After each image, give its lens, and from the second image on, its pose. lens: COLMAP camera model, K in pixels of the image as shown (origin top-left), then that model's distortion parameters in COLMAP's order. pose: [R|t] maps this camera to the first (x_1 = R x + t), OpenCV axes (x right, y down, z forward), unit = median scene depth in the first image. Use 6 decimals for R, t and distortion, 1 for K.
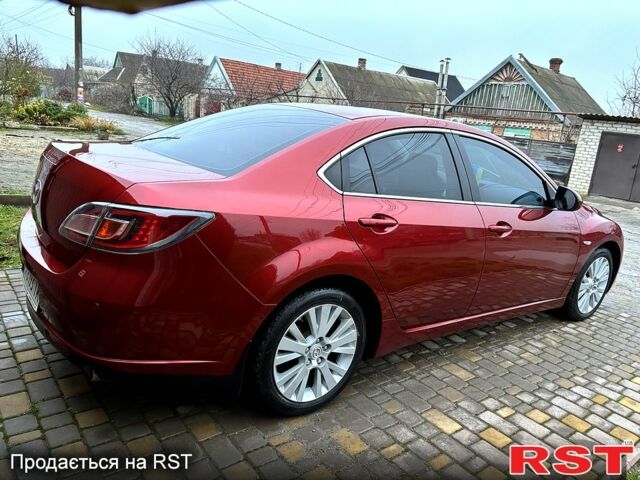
lens RADIAL K [[493.8, 0, 322.7], [0, 493.8, 237.9], [0, 0, 1]] dist [0.061000, -0.069428]
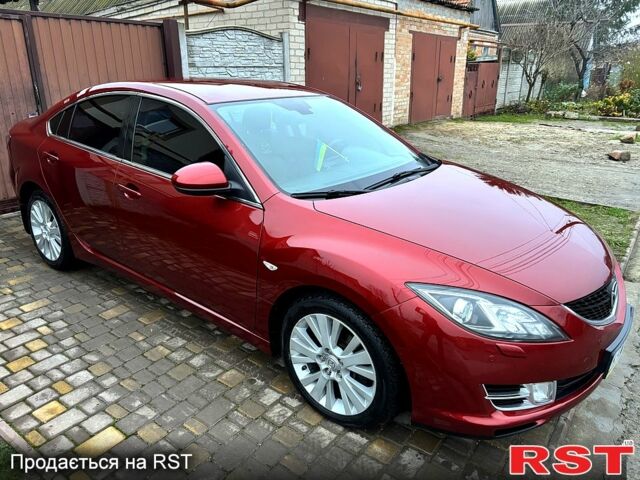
lens RADIAL K [[493.8, 0, 322.7], [0, 493.8, 237.9], [0, 0, 1]] dist [0.061000, -0.069428]
pose [[0.238739, 0.223347, -0.945050, 1.414159], [-0.221875, 0.959994, 0.170829, -0.182966], [0.945397, 0.168900, 0.278743, 1.118348]]
